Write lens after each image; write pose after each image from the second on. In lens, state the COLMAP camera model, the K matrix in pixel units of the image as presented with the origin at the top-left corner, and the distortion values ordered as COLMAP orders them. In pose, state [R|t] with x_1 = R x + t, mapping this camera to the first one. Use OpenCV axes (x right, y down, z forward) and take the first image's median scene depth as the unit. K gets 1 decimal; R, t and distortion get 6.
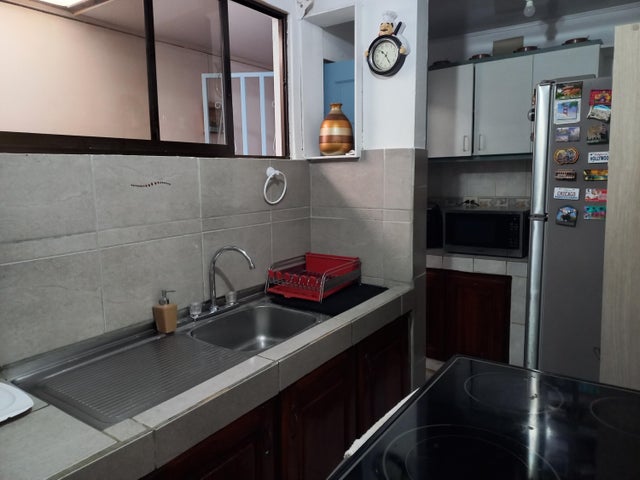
lens RADIAL K [[464.8, 0, 314.7], [0, 464.8, 235.9], [0, 0, 1]] dist [0.045841, -0.037848]
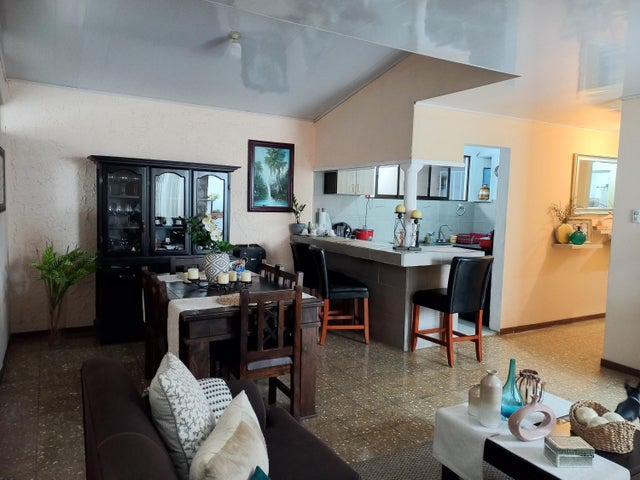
lens RADIAL K [[464.8, 0, 316.8], [0, 464.8, 238.4], [0, 0, 1]] dist [0.045841, -0.037848]
pose [[0.896979, 0.075224, -0.435626, 0.462925], [-0.099991, 0.994401, -0.034173, 0.316655], [0.430617, 0.074211, 0.899479, -2.438172]]
